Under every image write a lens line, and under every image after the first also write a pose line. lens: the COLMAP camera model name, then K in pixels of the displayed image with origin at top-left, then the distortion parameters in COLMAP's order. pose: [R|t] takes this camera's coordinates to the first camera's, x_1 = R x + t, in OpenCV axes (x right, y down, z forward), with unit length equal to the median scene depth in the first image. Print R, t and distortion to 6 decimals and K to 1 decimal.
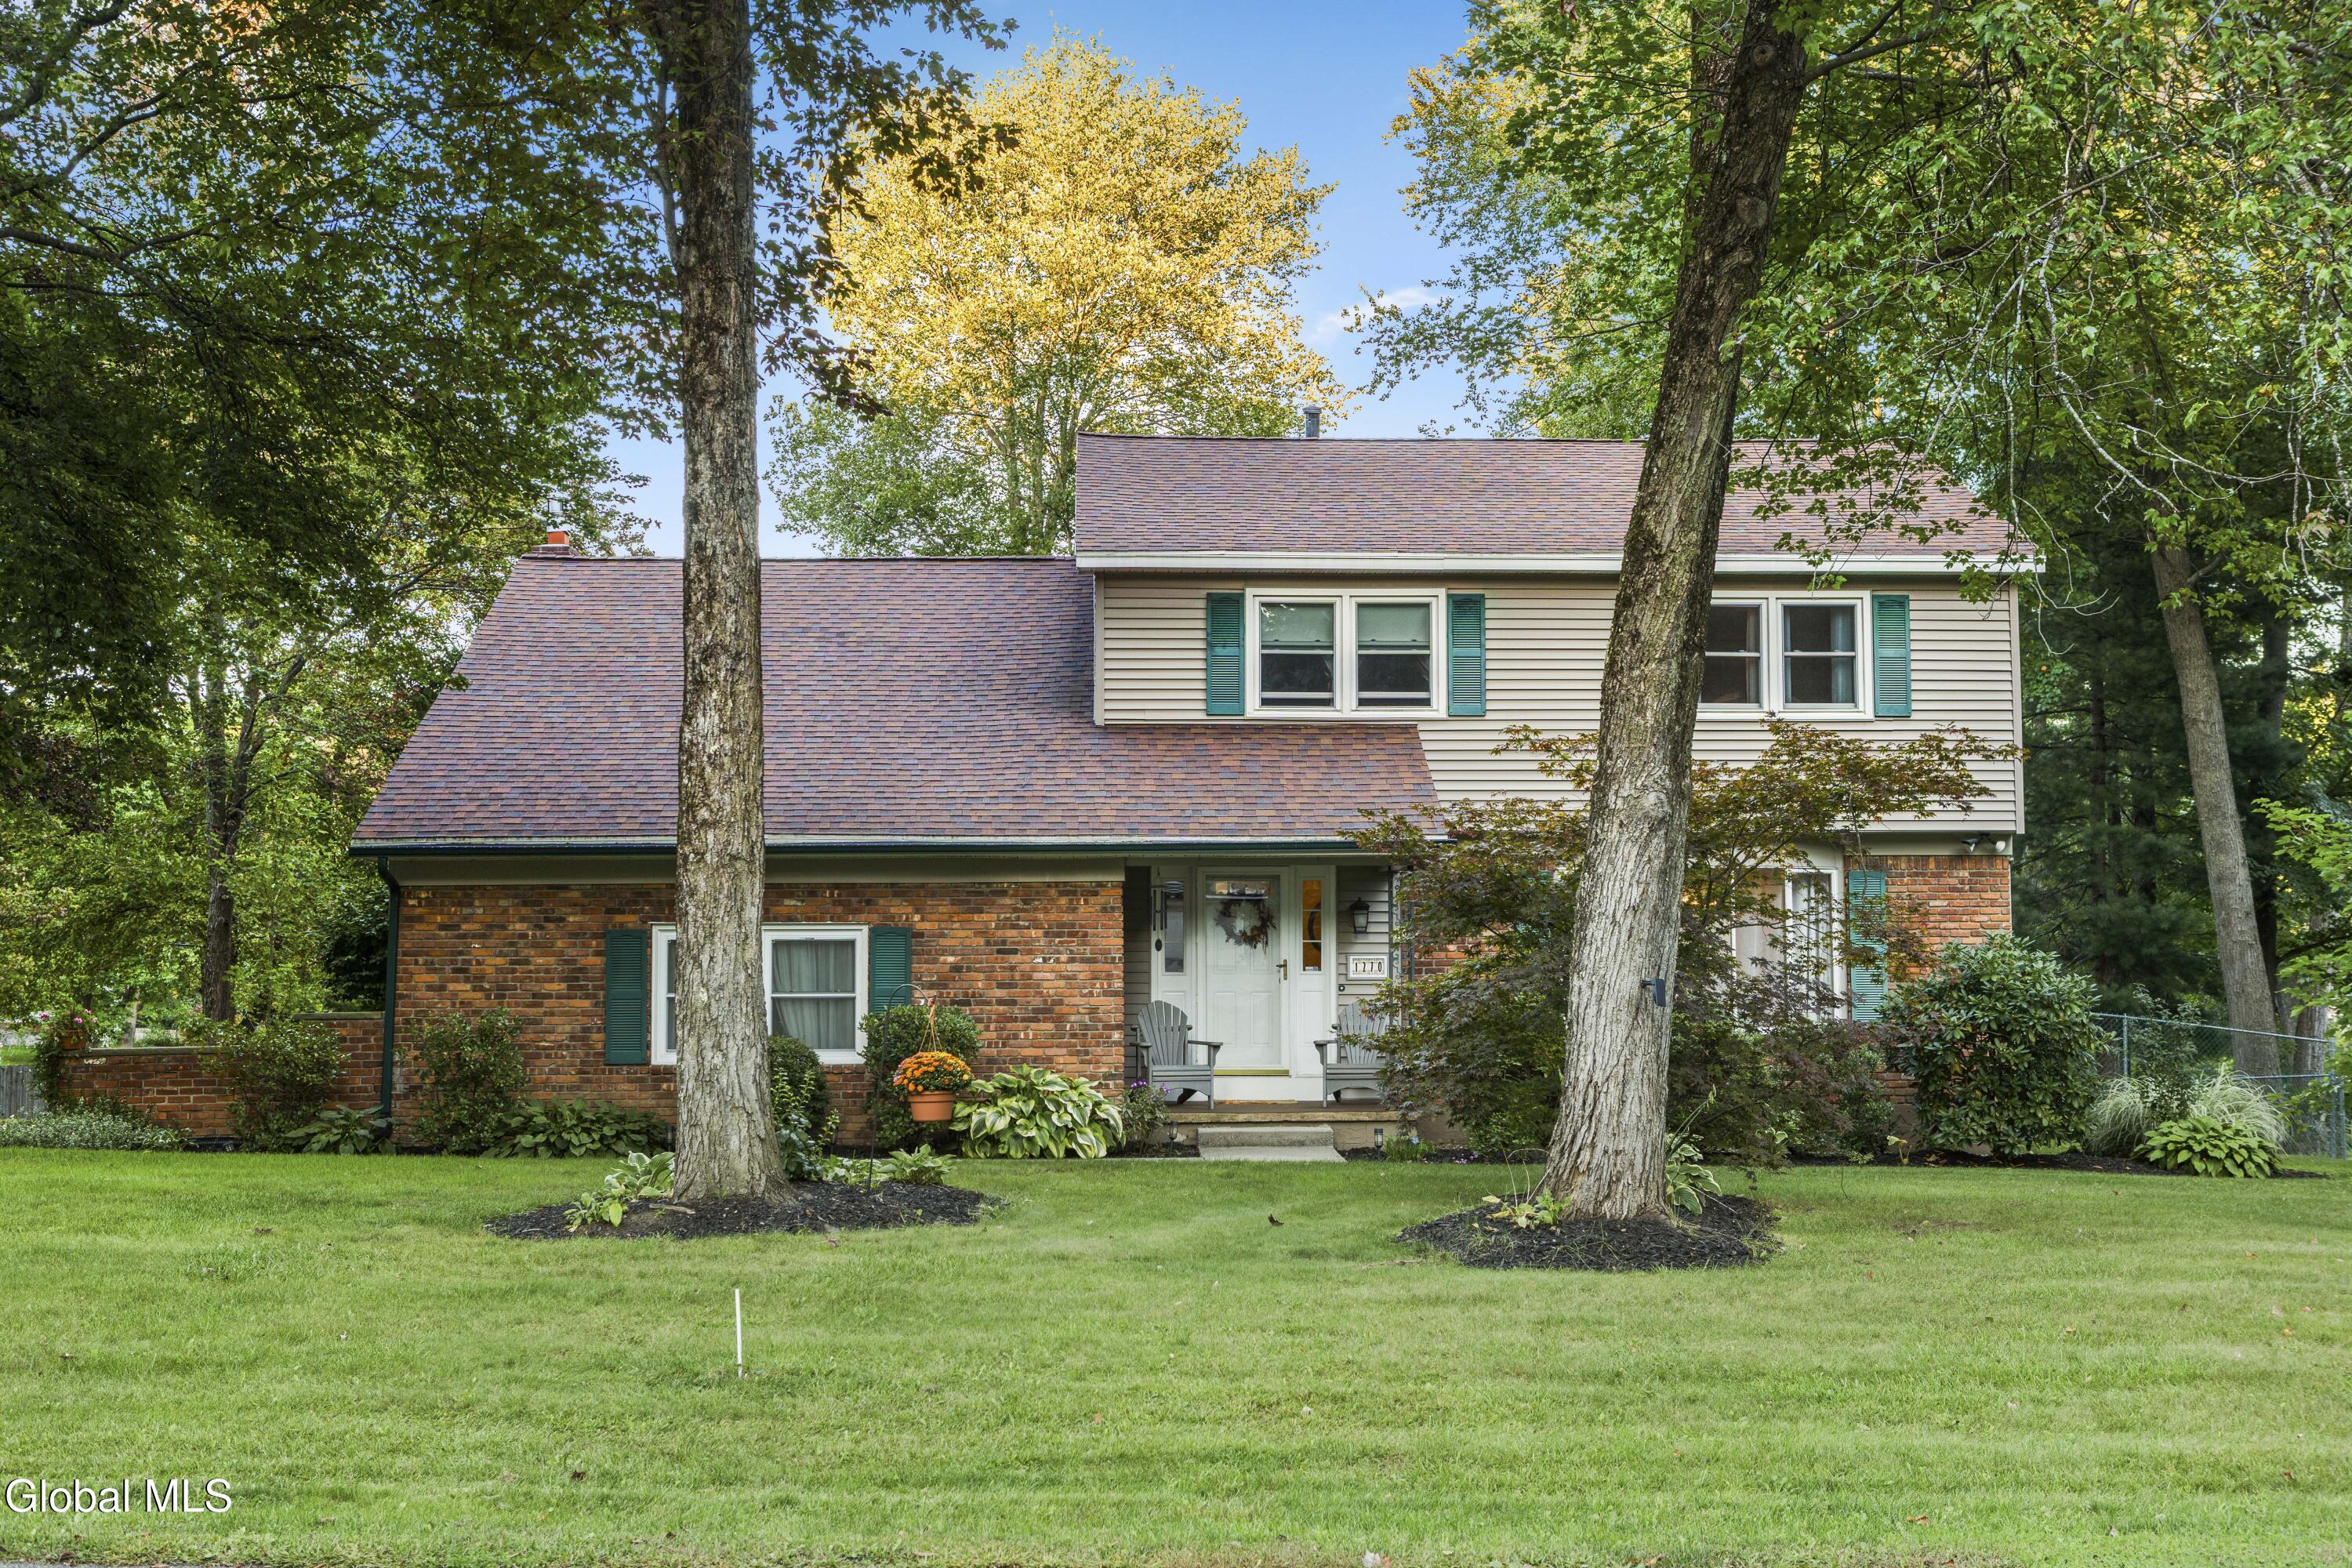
lens RADIAL K [[2788.1, 0, 1176.0], [0, 2788.1, 772.7], [0, 0, 1]] dist [0.012442, 0.000000]
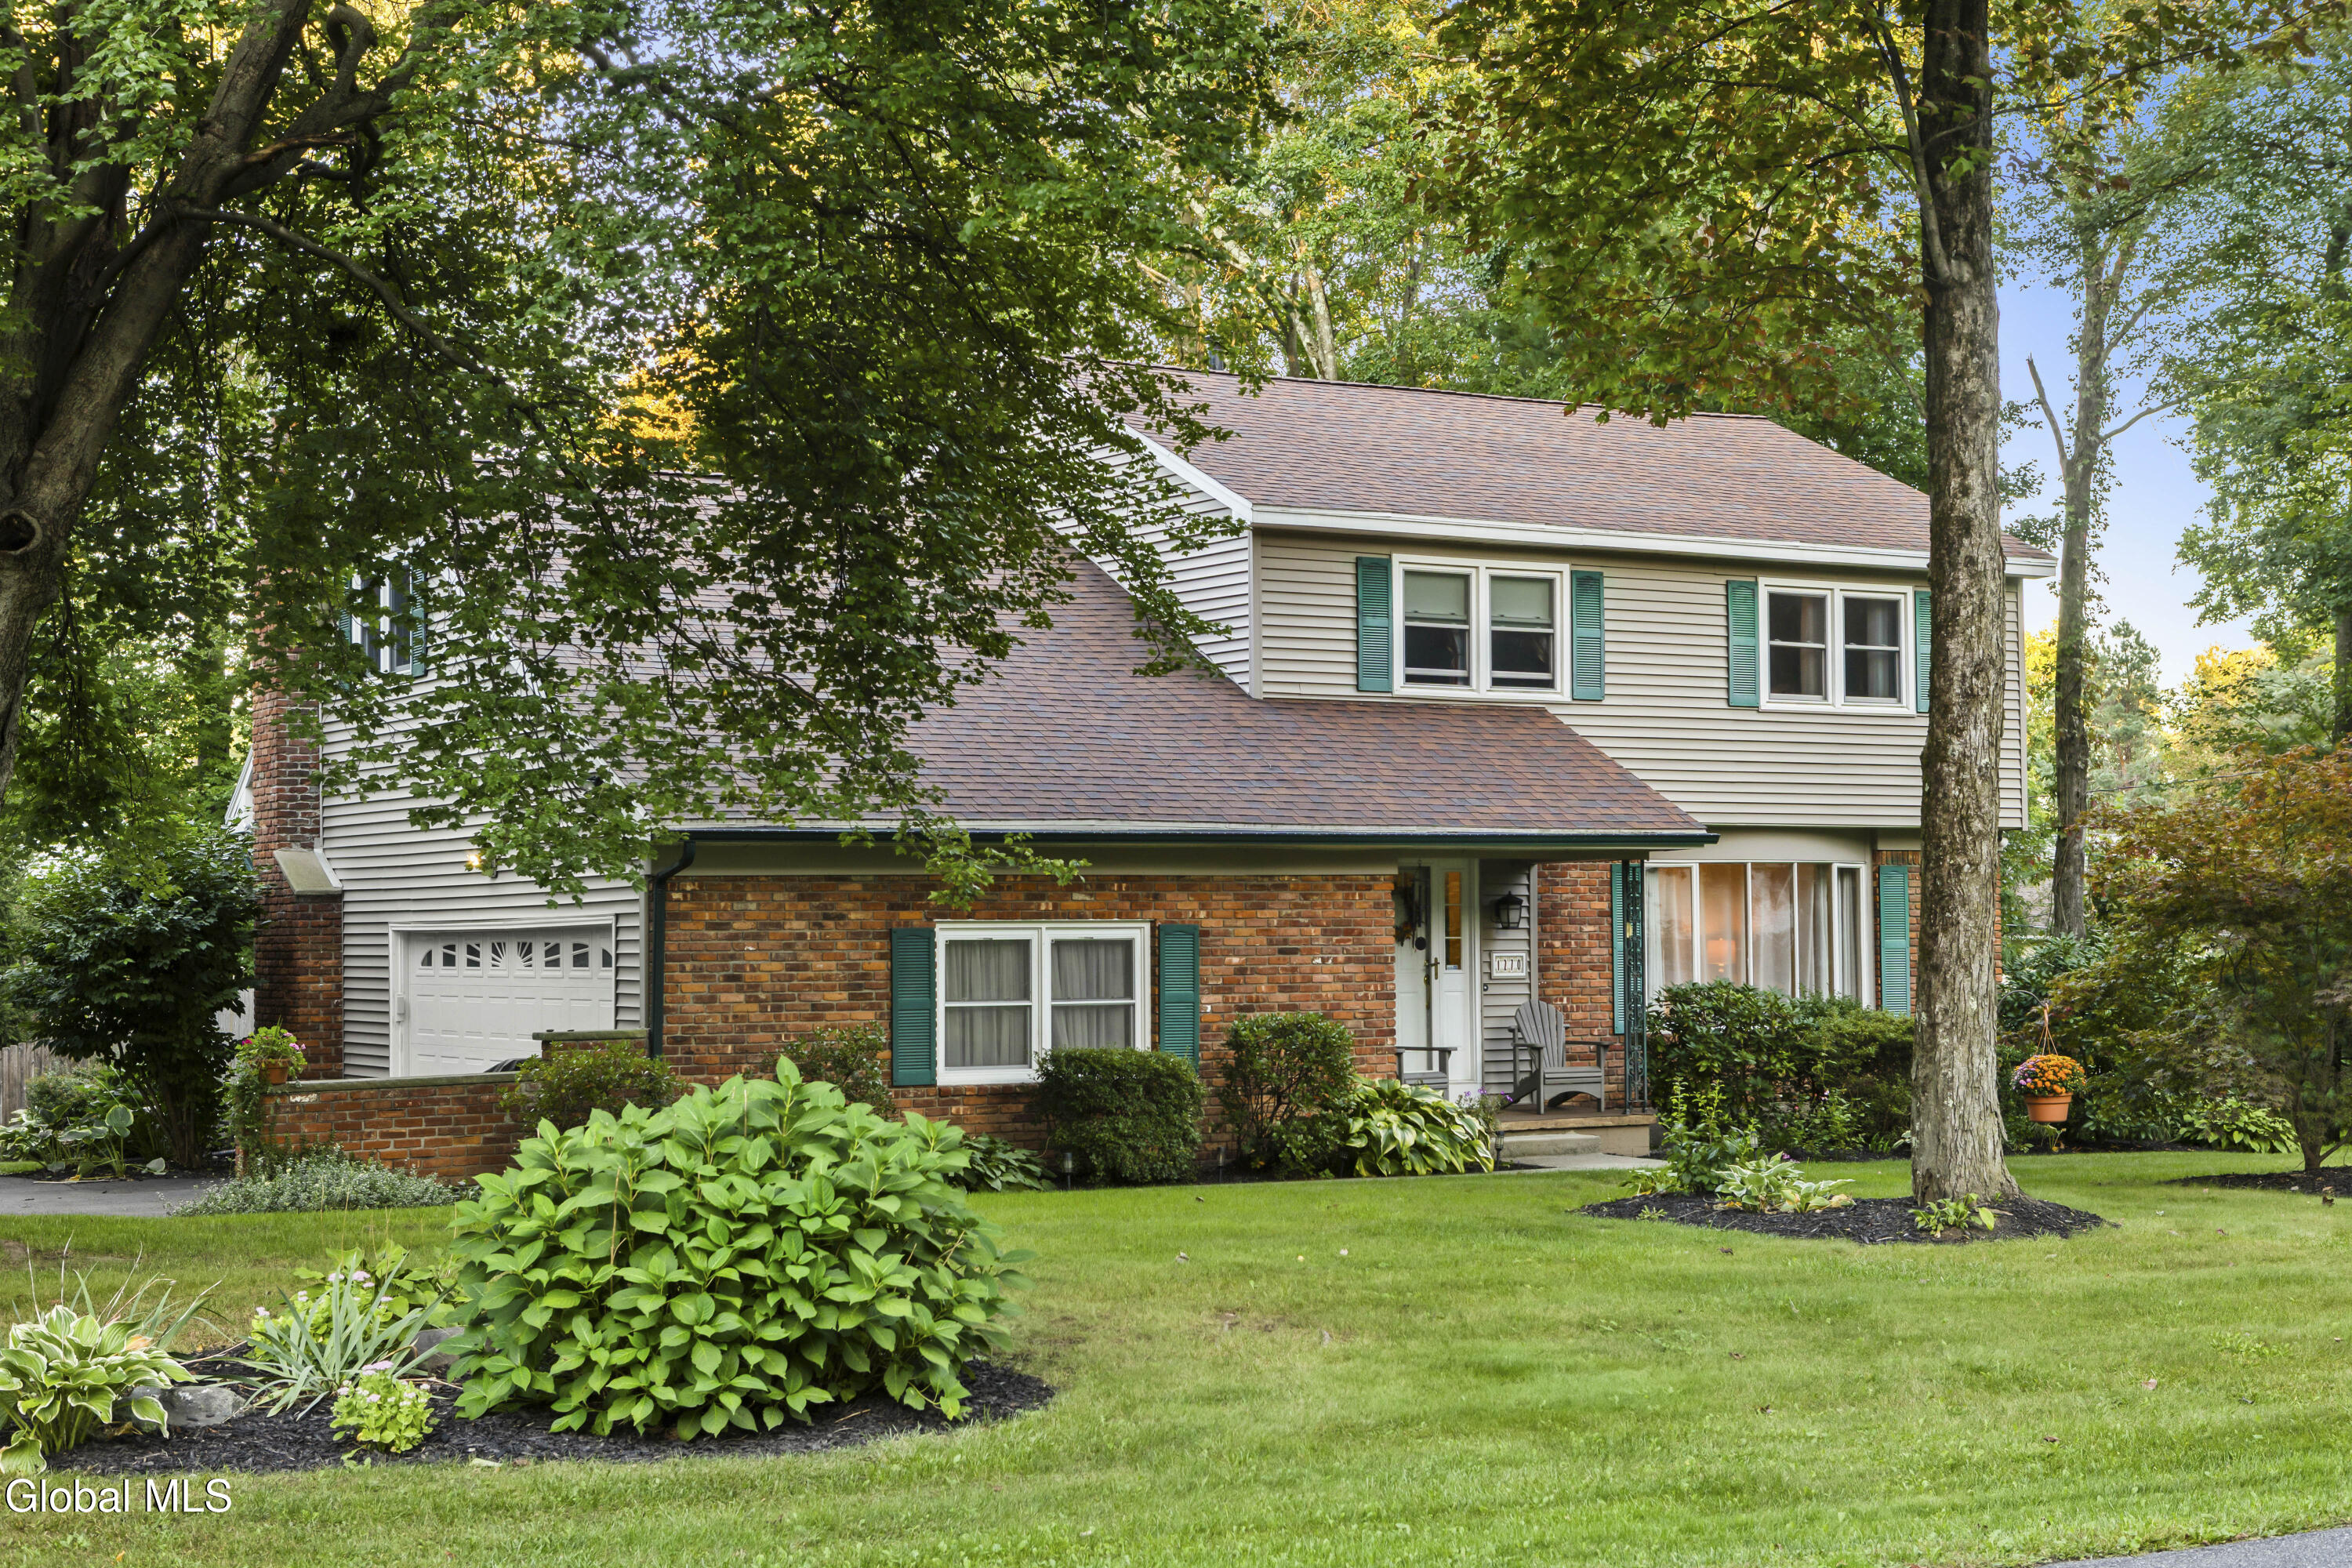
lens RADIAL K [[3627.2, 0, 1175.7], [0, 3627.2, 793.1], [0, 0, 1]] dist [0.041053, 0.000000]
pose [[0.866736, 0.016099, 0.498507, -0.632331], [-0.029323, 0.999395, 0.018707, -0.007722], [-0.497904, -0.030832, 0.866684, -0.001493]]
